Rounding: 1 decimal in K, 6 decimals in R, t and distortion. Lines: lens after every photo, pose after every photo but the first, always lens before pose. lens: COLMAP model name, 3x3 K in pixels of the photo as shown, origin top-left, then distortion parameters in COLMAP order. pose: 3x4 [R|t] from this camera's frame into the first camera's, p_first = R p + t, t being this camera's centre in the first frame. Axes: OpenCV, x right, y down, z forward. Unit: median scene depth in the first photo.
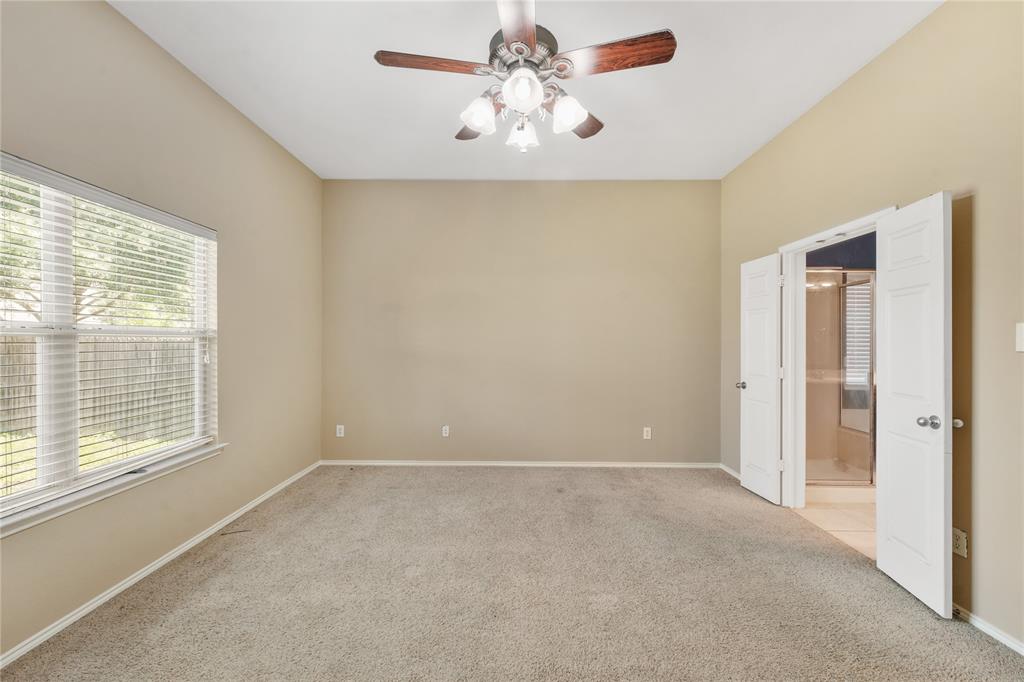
lens RADIAL K [[415.9, 0, 513.7], [0, 415.9, 340.8], [0, 0, 1]] dist [0.002941, -0.000519]
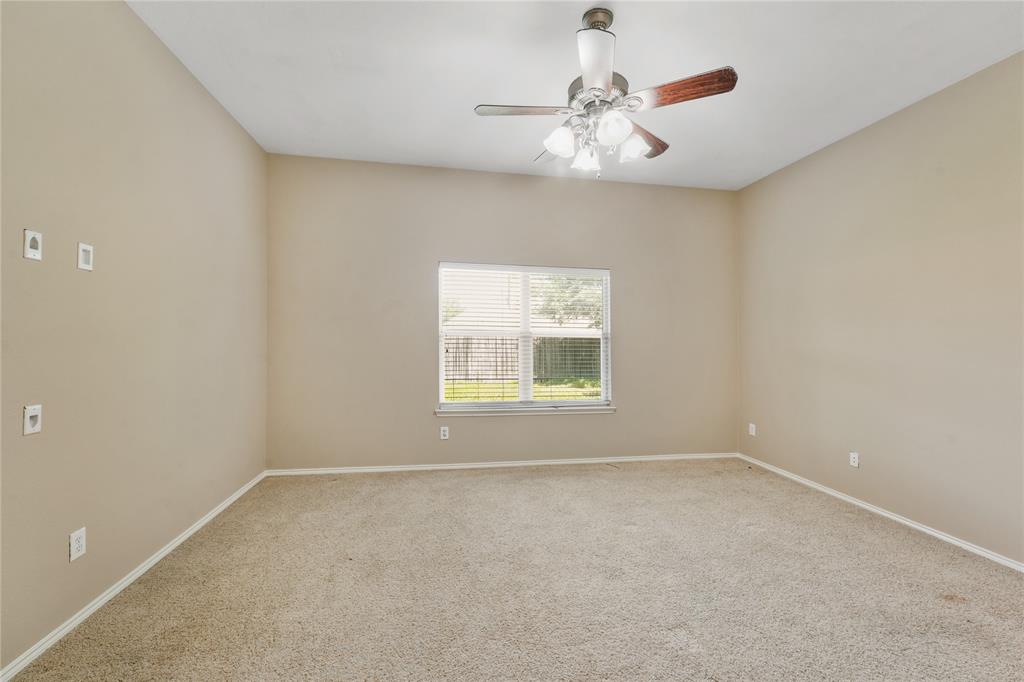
lens RADIAL K [[415.9, 0, 513.7], [0, 415.9, 337.4], [0, 0, 1]] dist [0.002941, -0.000519]
pose [[0.175407, -0.005585, -0.984480, 0.725971], [-0.011327, 0.999906, -0.007690, 0.007323], [0.984431, 0.012500, 0.175327, 0.357681]]
